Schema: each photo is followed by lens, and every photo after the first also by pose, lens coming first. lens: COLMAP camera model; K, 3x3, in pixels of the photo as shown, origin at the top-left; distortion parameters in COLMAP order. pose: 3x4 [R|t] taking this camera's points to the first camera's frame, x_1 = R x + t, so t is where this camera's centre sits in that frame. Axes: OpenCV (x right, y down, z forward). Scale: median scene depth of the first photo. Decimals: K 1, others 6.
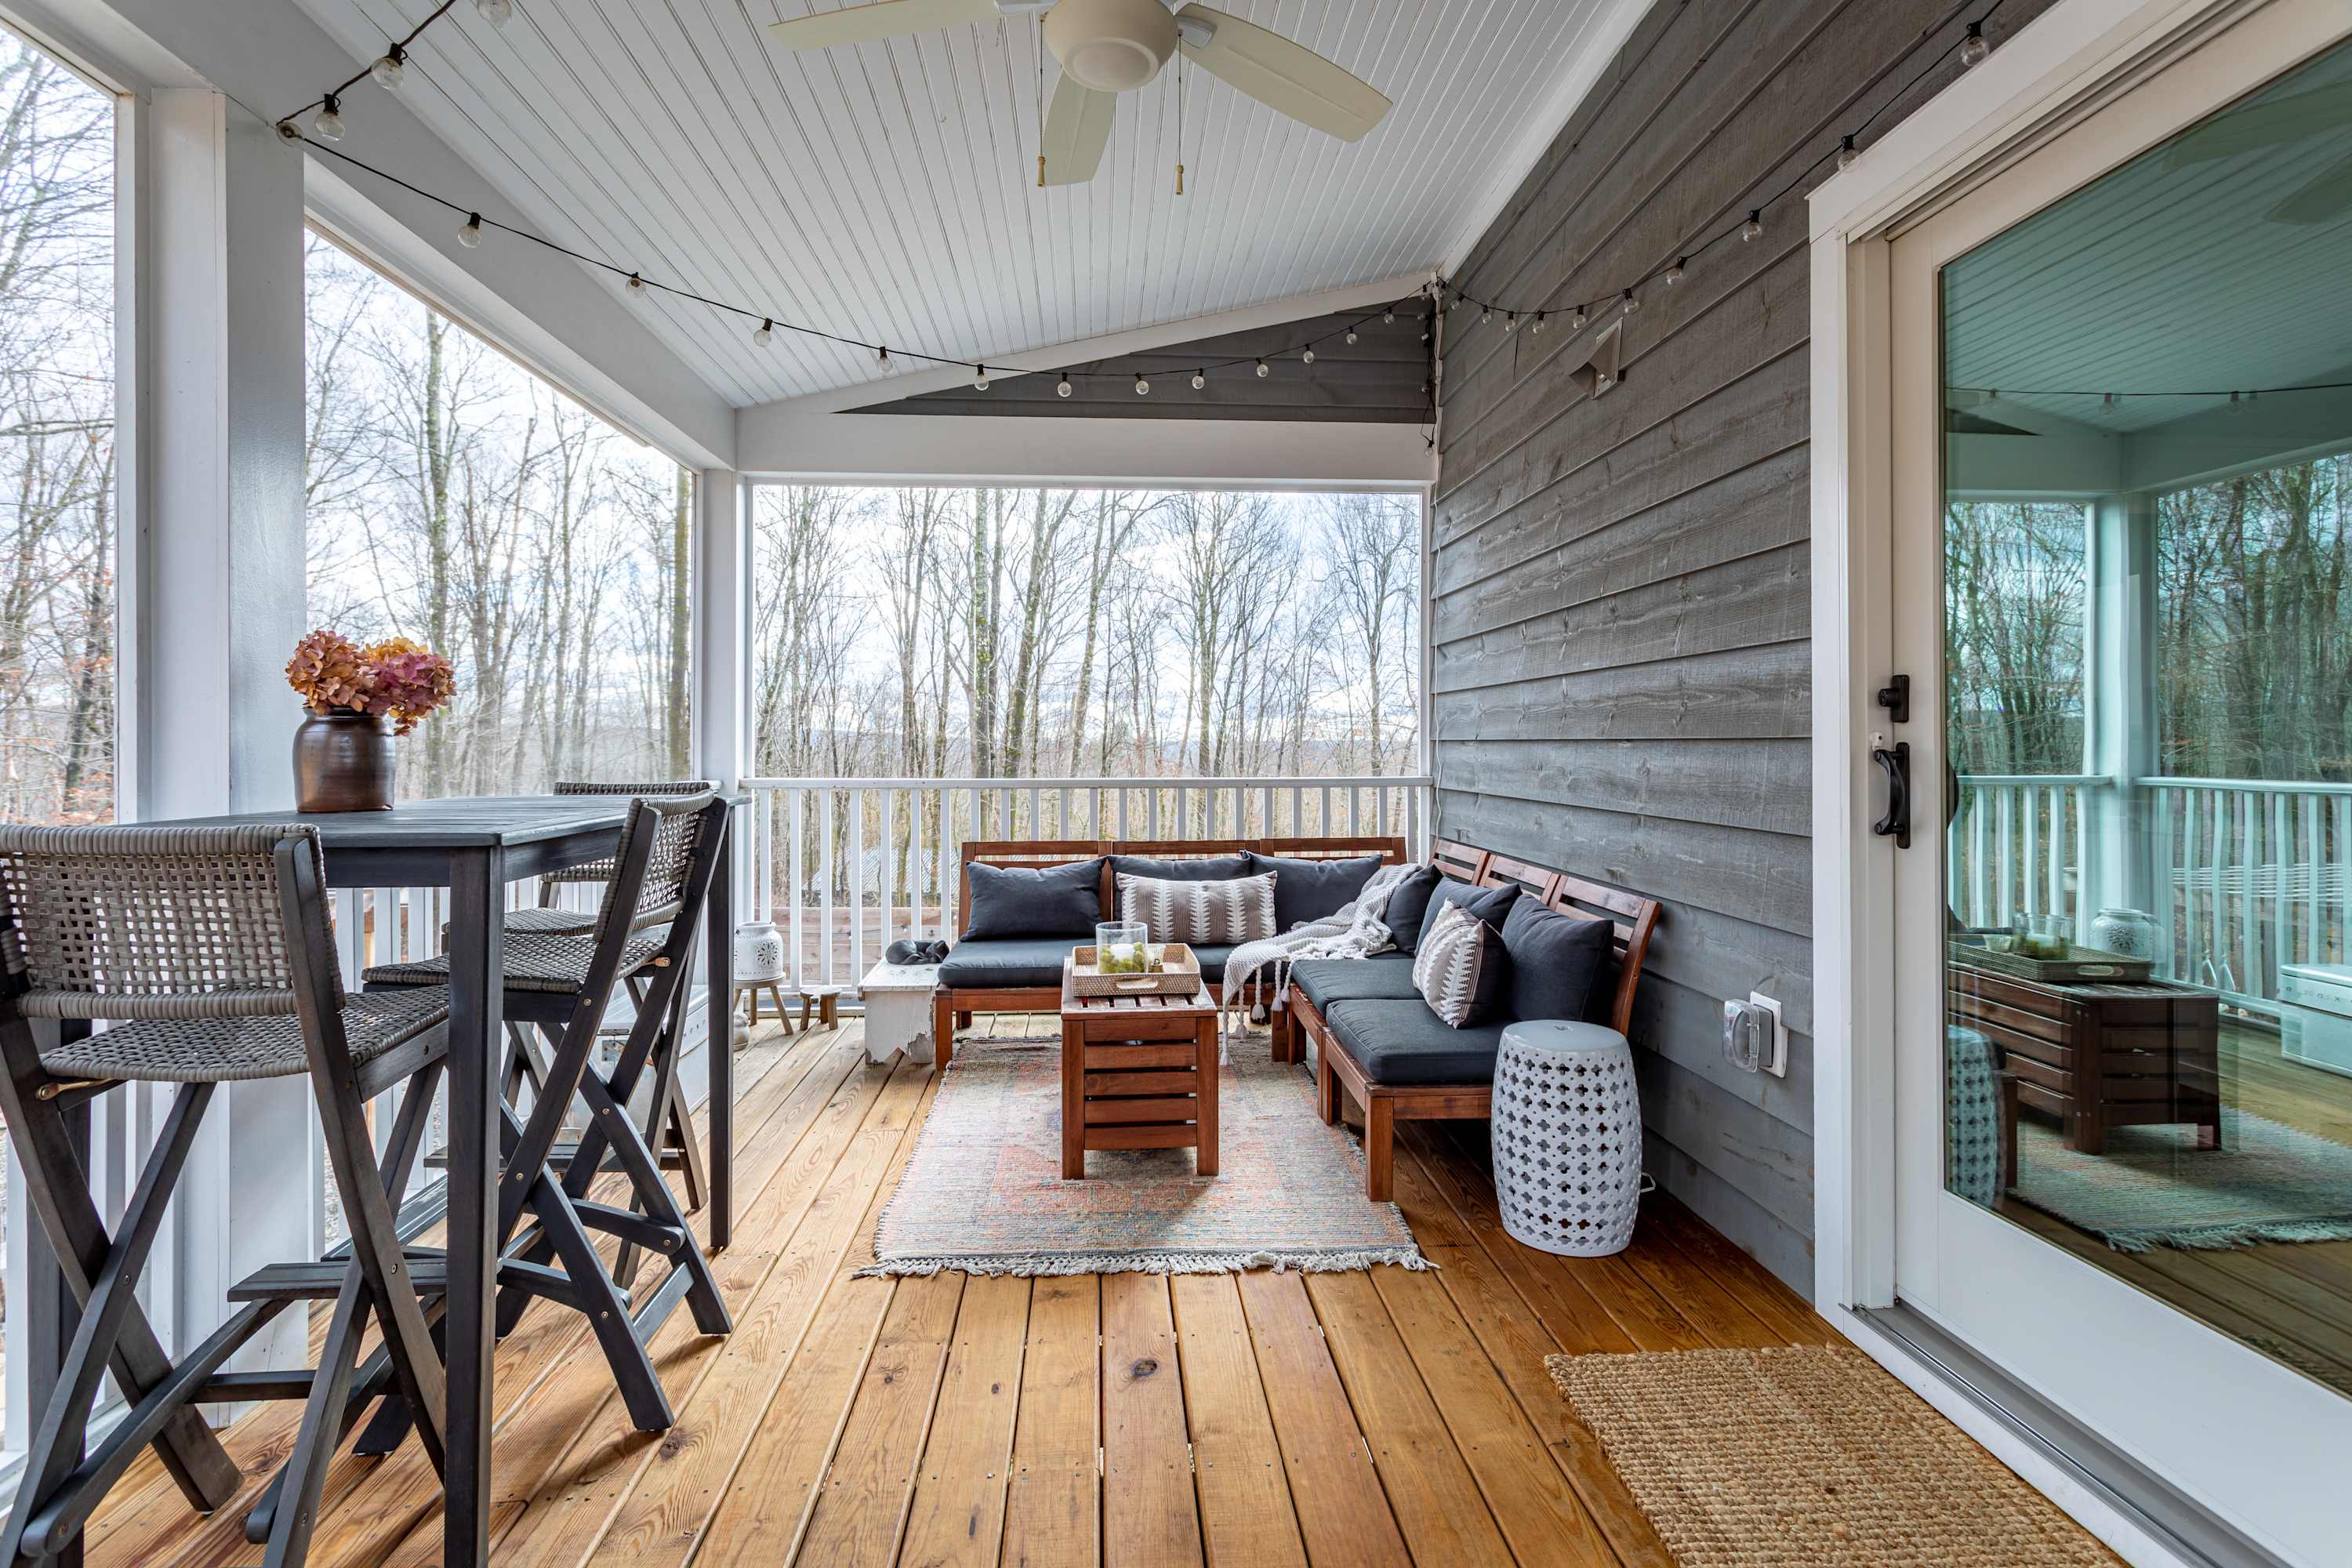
lens RADIAL K [[1135.9, 0, 1144.9], [0, 1135.9, 737.2], [0, 0, 1]] dist [-0.002229, 0.000896]
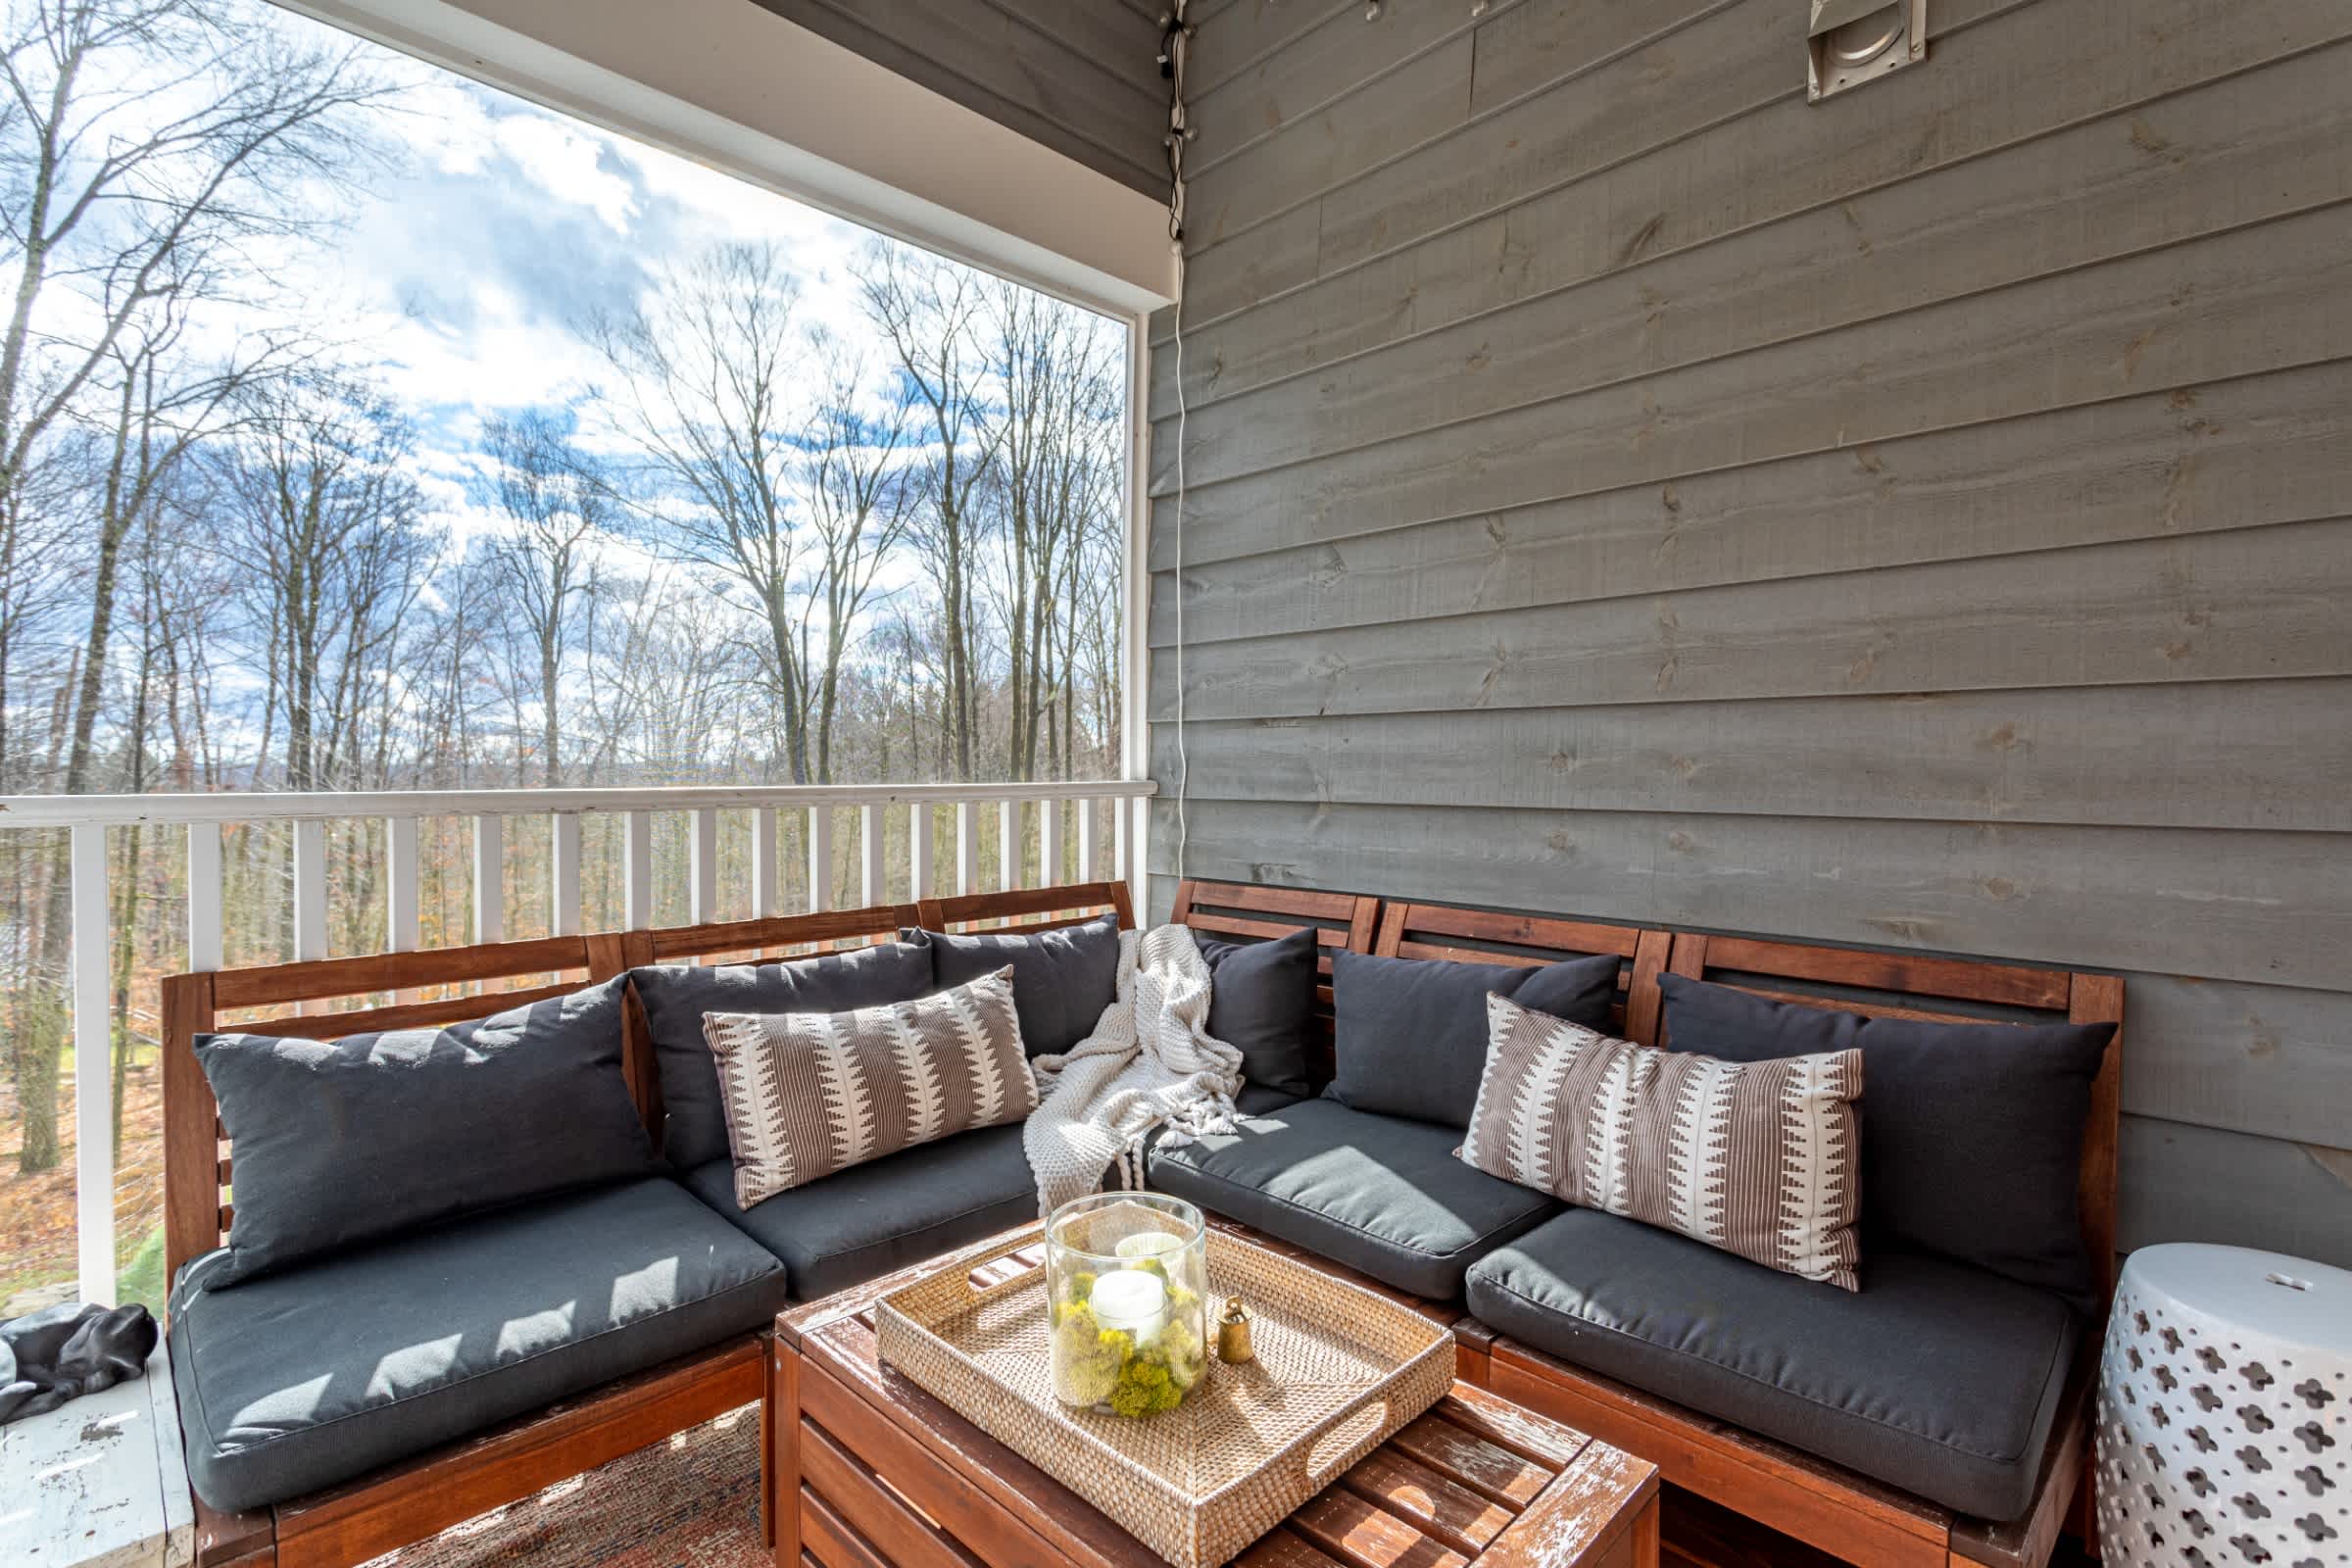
lens RADIAL K [[1135.9, 0, 1165.7], [0, 1135.9, 779.8], [0, 0, 1]] dist [-0.002229, 0.000896]
pose [[0.750434, -0.004671, 0.660929, -0.168161], [-0.006409, 0.999877, 0.014344, 0.027783], [-0.660914, -0.015001, 0.750312, 0.571943]]
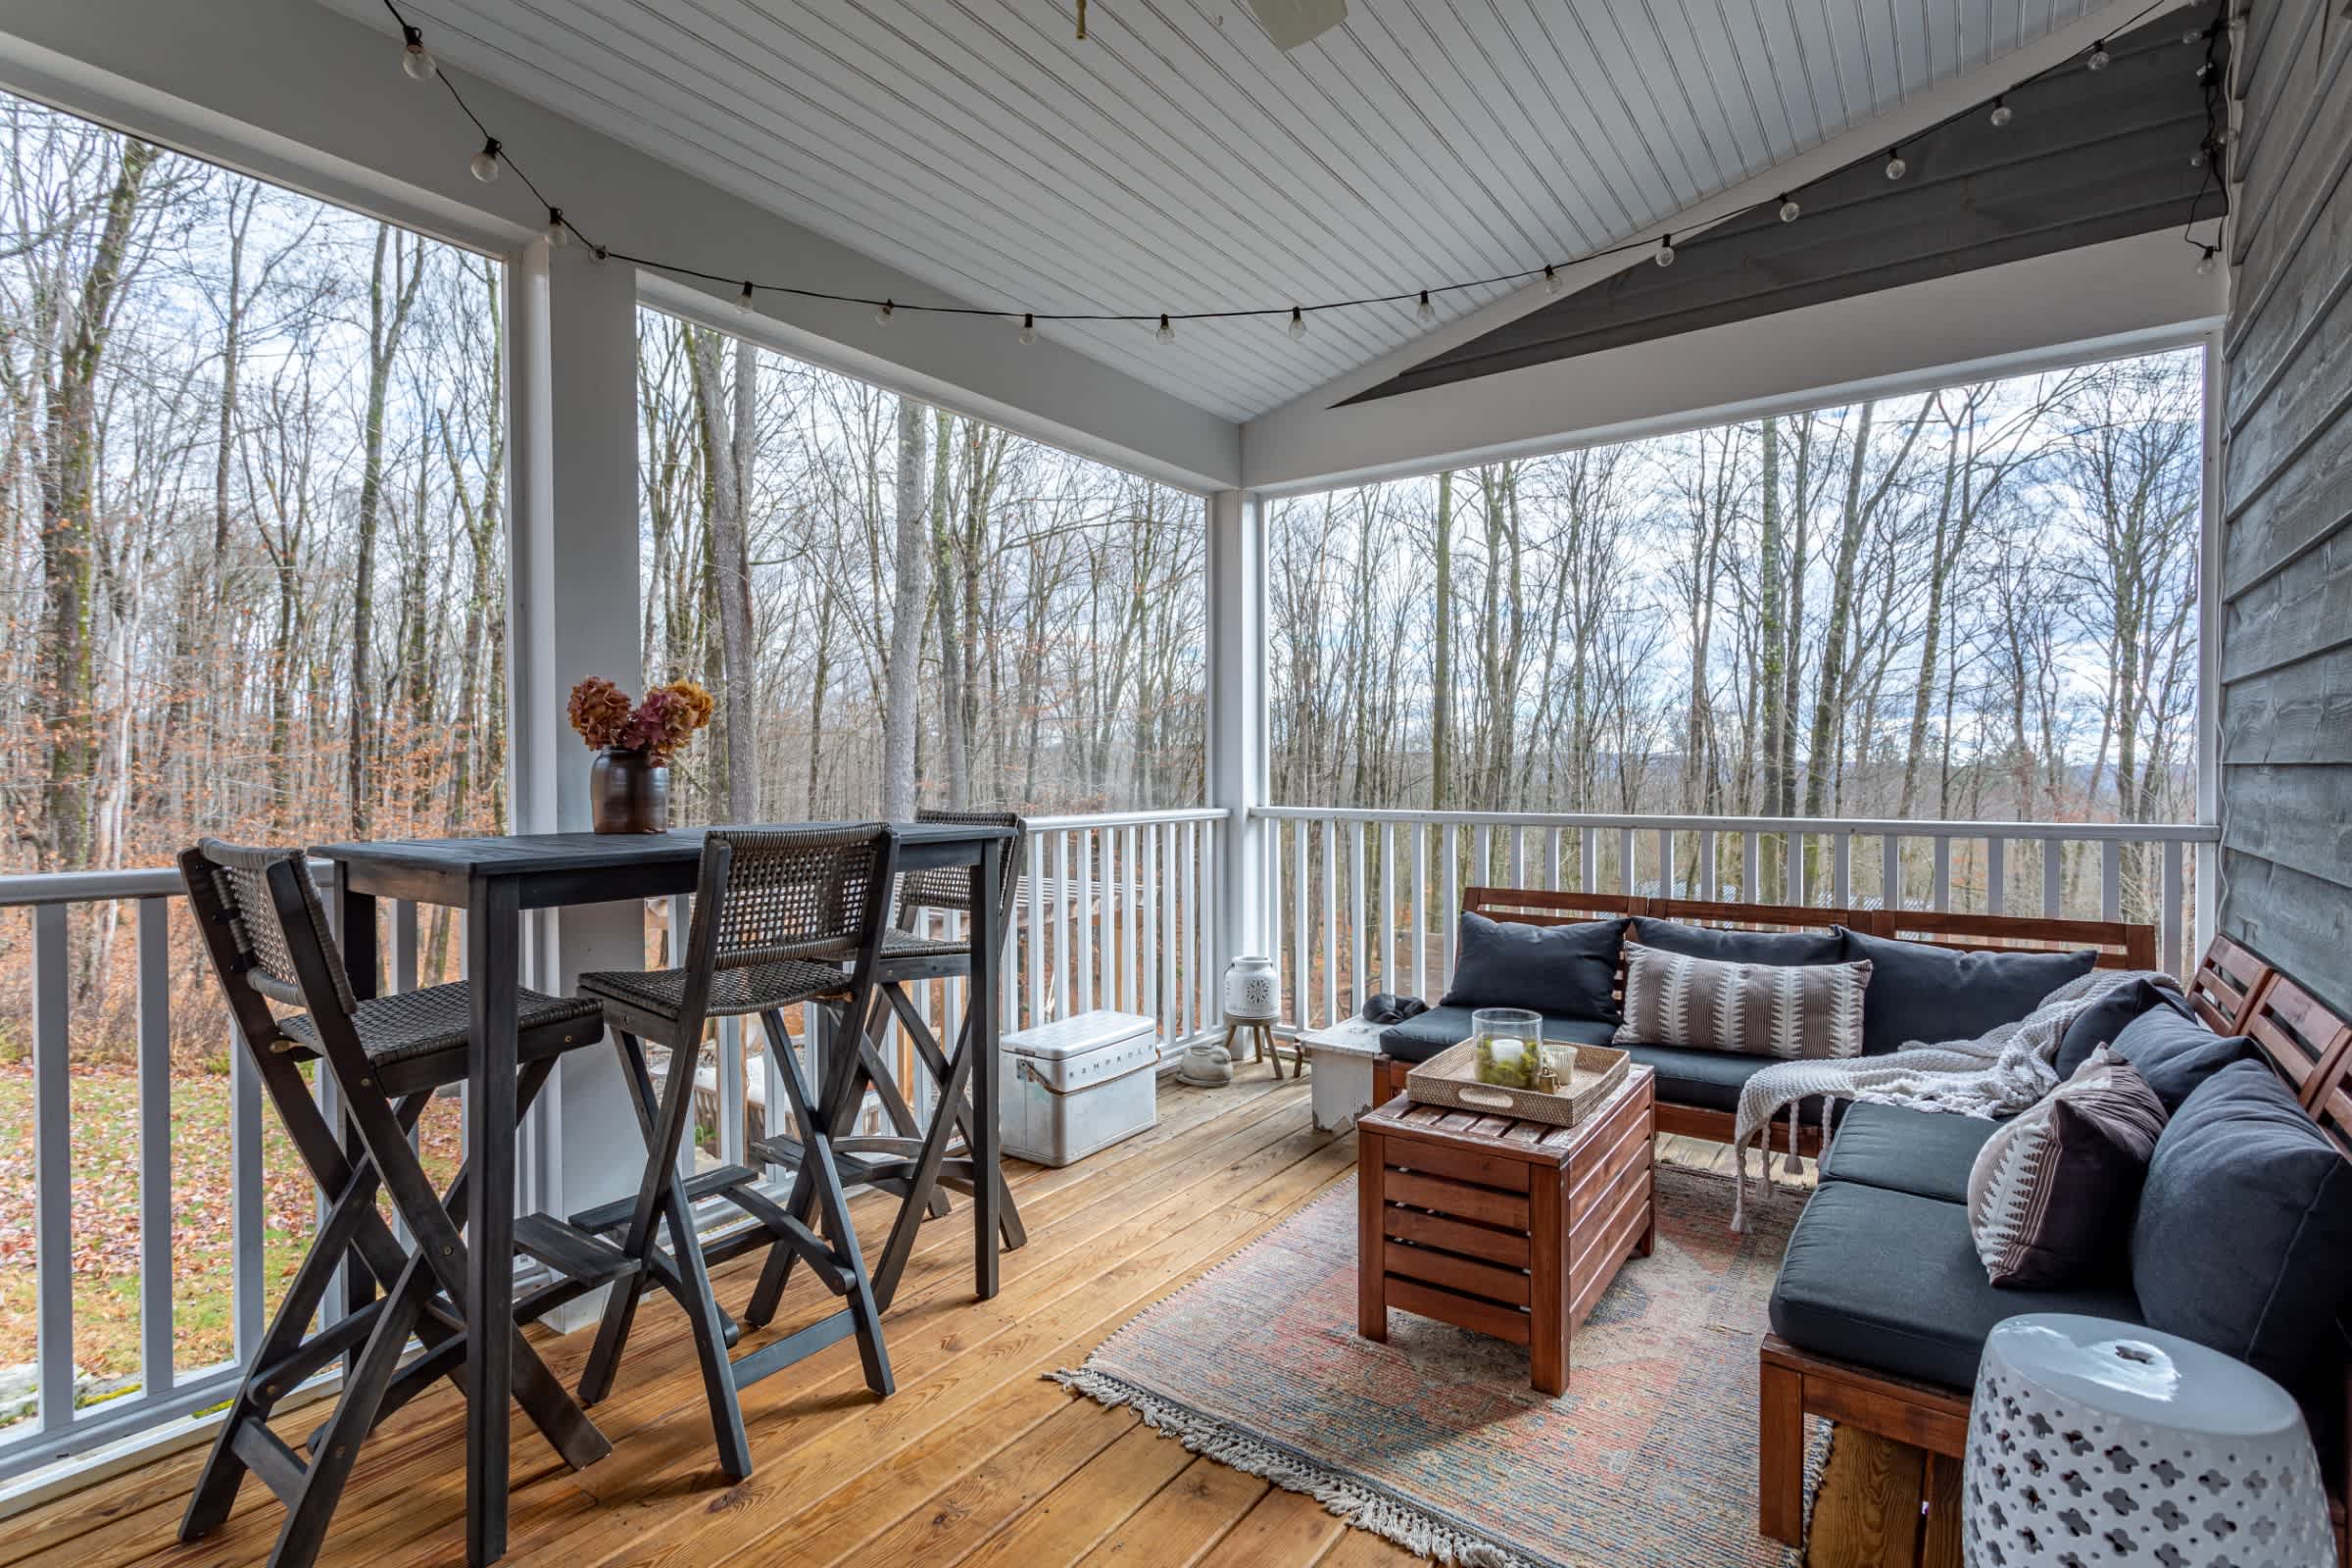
lens RADIAL K [[1135.9, 0, 1140.4], [0, 1135.9, 777.9], [0, 0, 1]] dist [-0.002229, 0.000896]
pose [[0.775073, 0.002975, -0.631865, 0.204818], [0.006138, 0.999906, 0.012236, -0.000396], [0.631842, -0.013362, 0.774982, 0.210979]]
